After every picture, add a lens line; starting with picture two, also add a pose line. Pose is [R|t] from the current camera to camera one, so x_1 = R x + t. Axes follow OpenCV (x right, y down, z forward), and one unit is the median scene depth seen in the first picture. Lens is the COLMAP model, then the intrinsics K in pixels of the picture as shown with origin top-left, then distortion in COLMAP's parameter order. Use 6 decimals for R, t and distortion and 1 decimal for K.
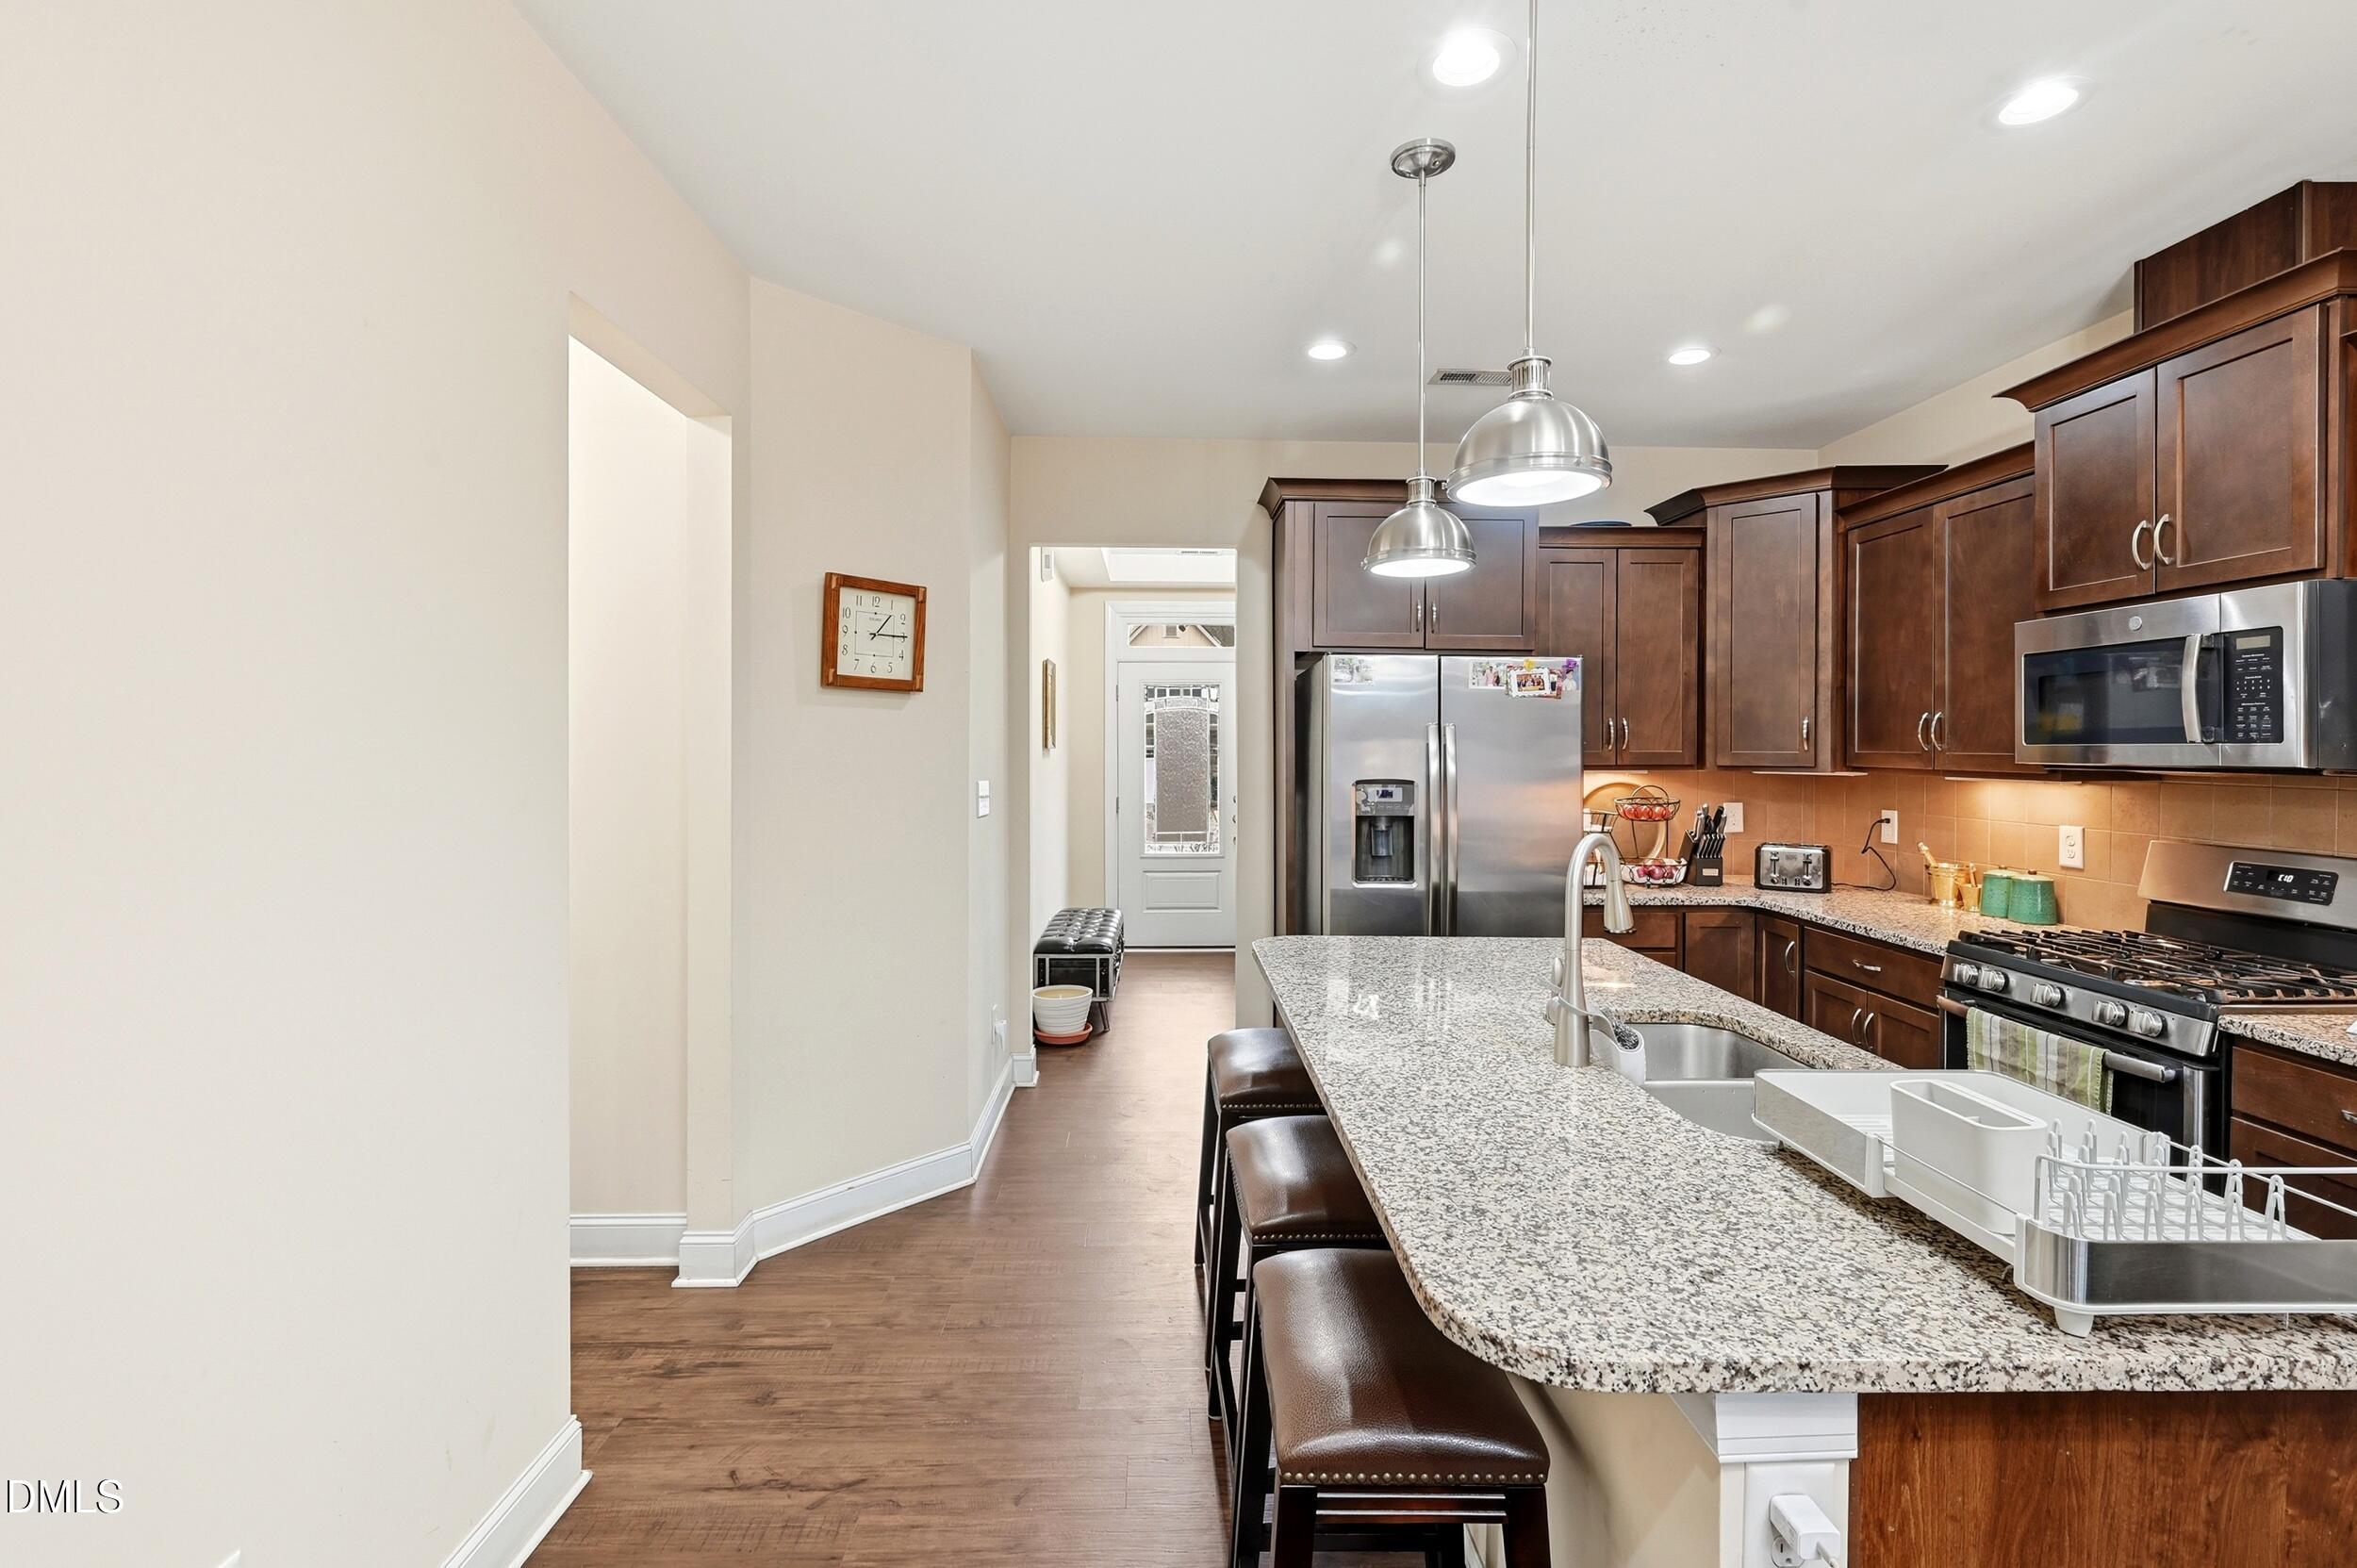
lens RADIAL K [[1051.8, 0, 1176.3], [0, 1051.8, 759.5], [0, 0, 1]] dist [-0.002618, 0.000492]
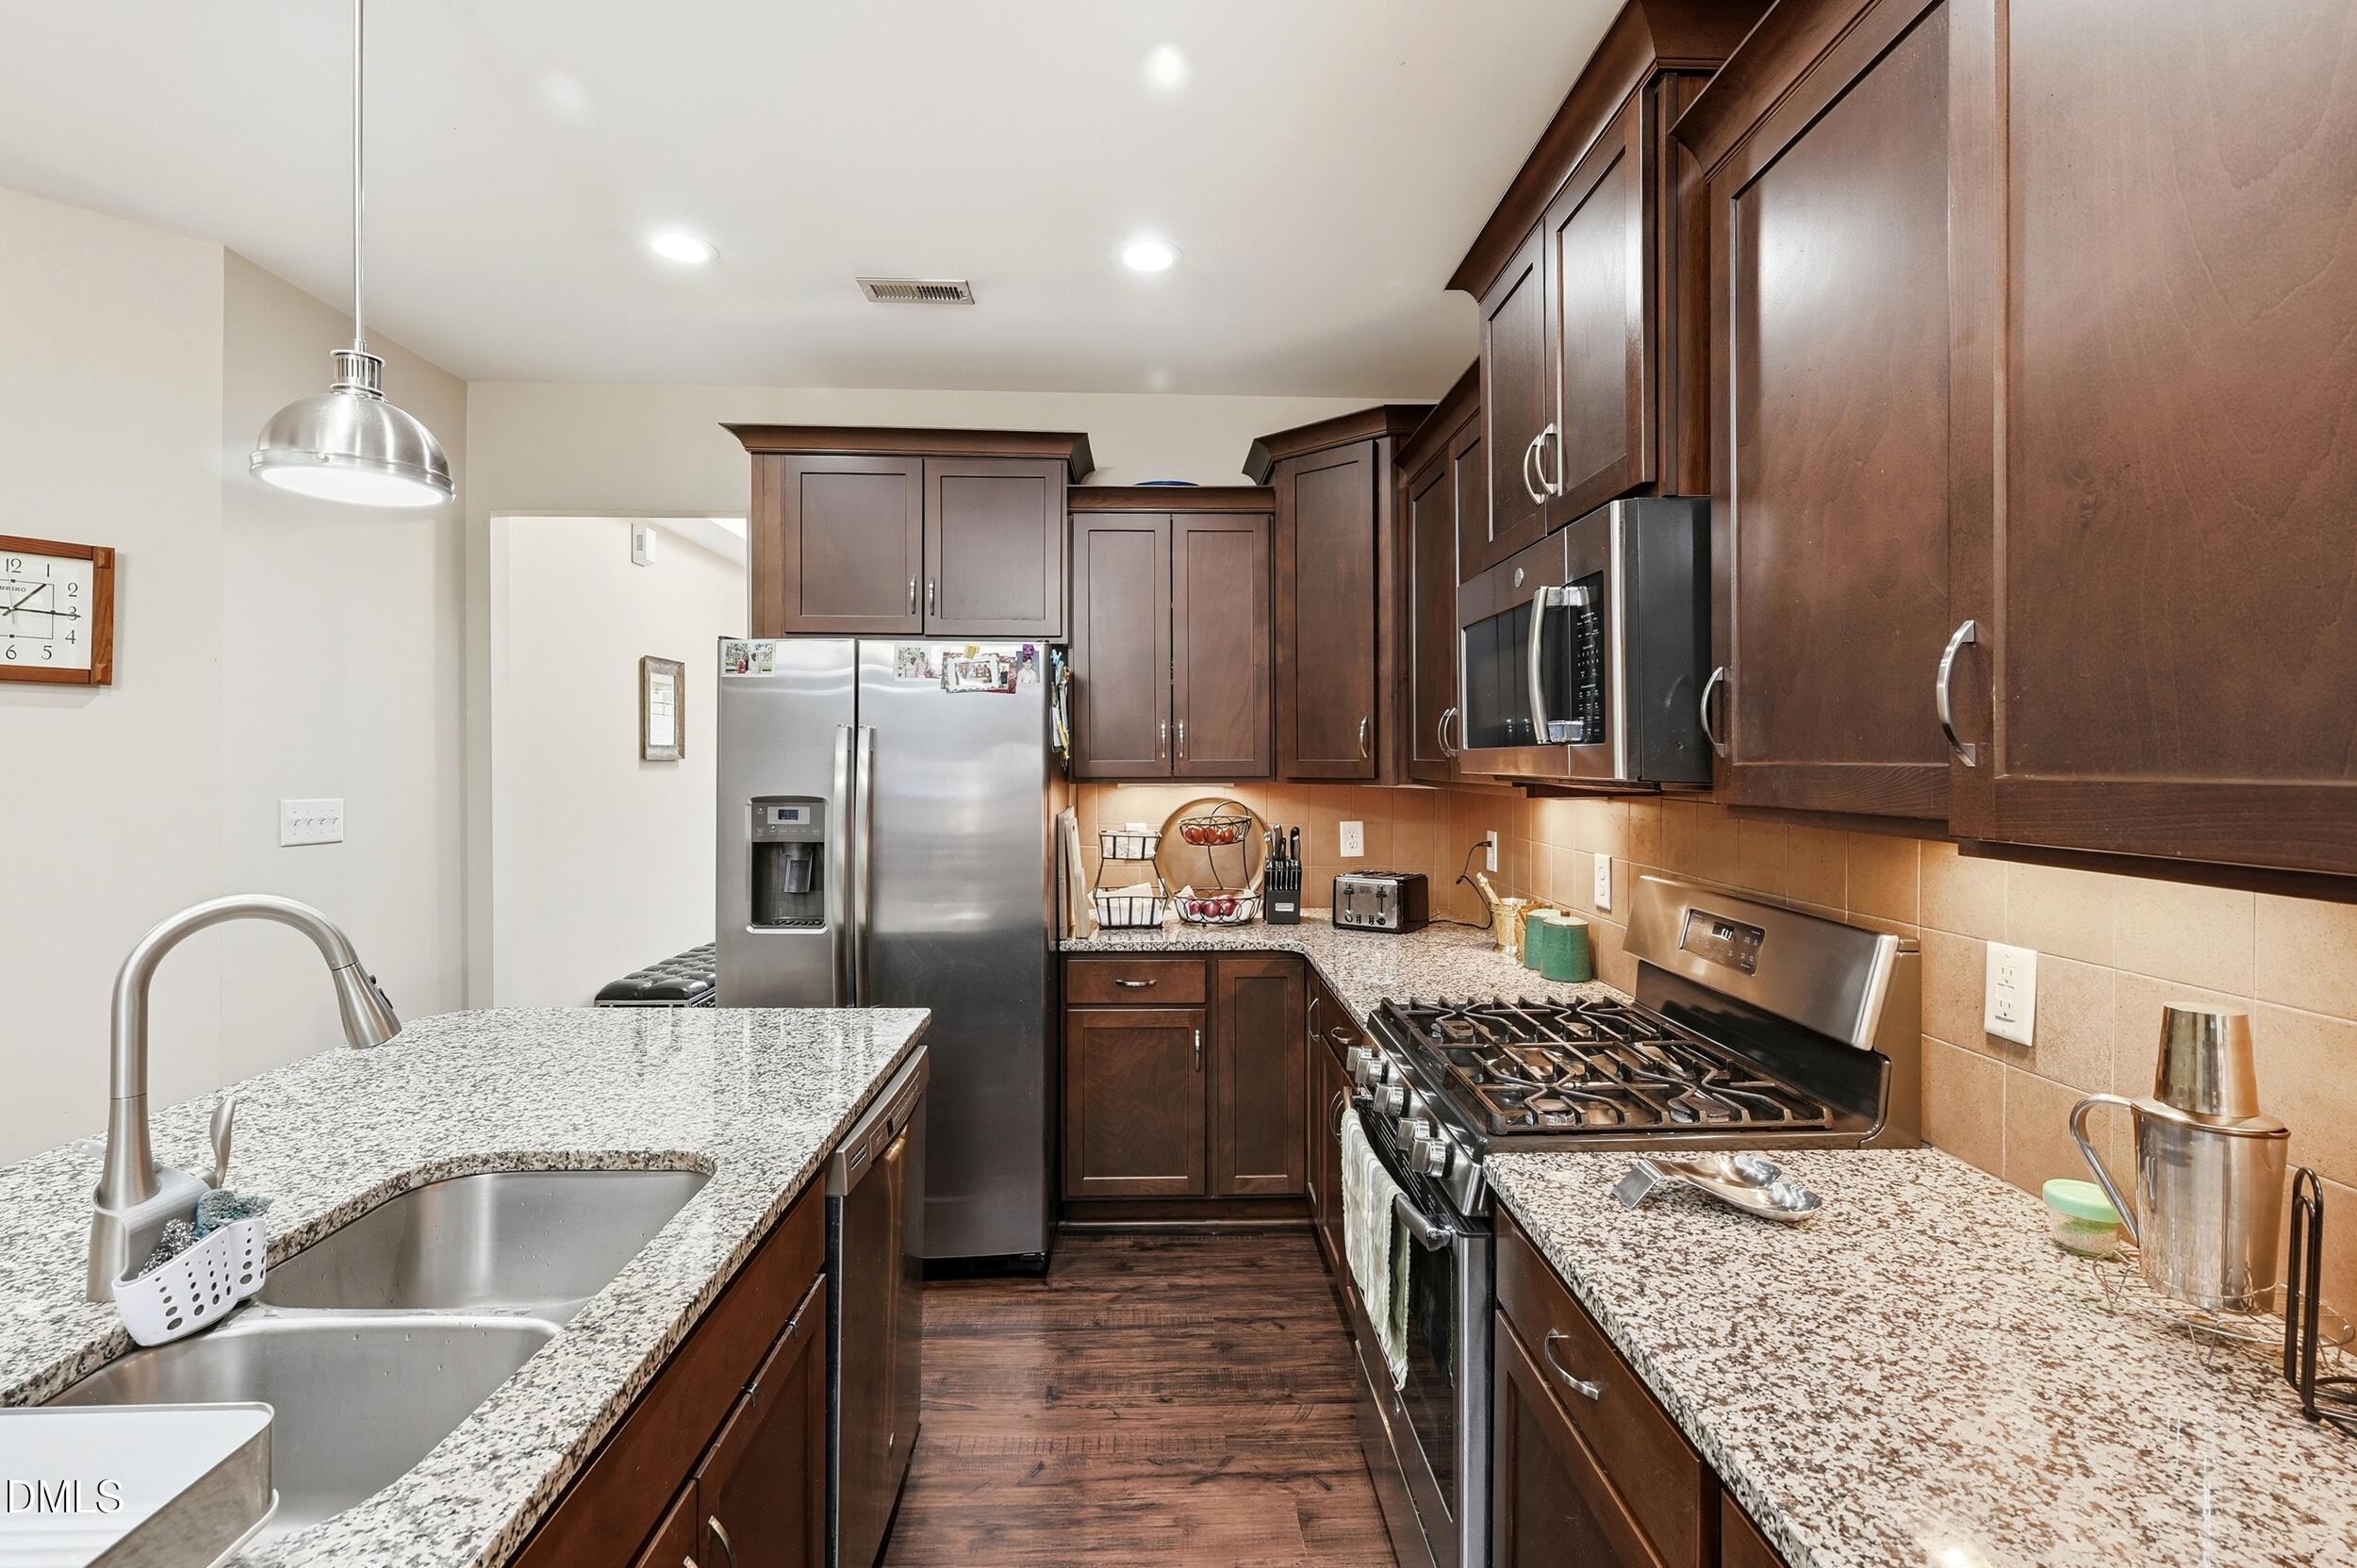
lens RADIAL K [[1051.8, 0, 1180.9], [0, 1051.8, 768.6], [0, 0, 1]] dist [-0.002618, 0.000492]
pose [[0.999884, -0.003778, 0.014766, 0.445798], [0.003838, 0.999985, -0.004008, 0.002052], [-0.014750, 0.004065, 0.999883, 0.192226]]
